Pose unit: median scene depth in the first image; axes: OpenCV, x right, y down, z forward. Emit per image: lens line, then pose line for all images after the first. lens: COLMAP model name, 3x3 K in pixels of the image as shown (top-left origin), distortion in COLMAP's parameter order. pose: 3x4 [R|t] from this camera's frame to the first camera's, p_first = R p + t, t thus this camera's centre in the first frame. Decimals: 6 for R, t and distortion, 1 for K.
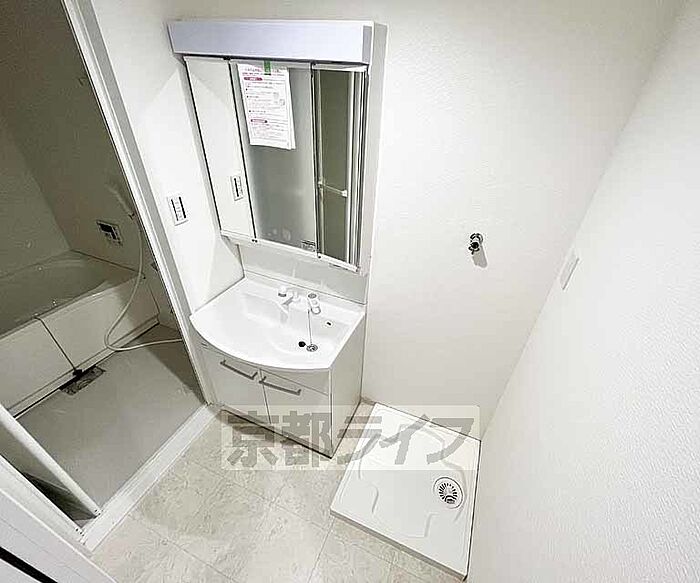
lens RADIAL K [[325.3, 0, 361.9], [0, 325.3, 289.4], [0, 0, 1]] dist [-0.003683, 0.001838]
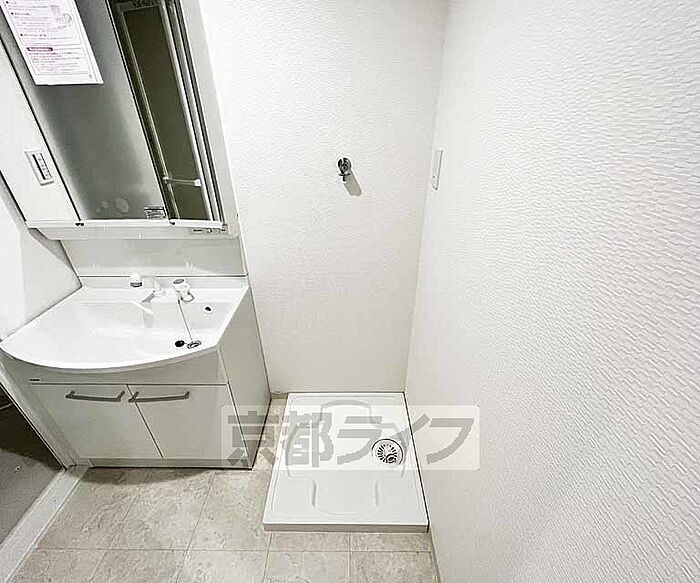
lens RADIAL K [[325.3, 0, 346.4], [0, 325.3, 295.3], [0, 0, 1]] dist [-0.003683, 0.001838]
pose [[0.929141, -0.235107, 0.285343, -0.000859], [0.253542, 0.966892, -0.028925, 0.189067], [-0.269096, 0.099222, 0.957989, 0.102166]]
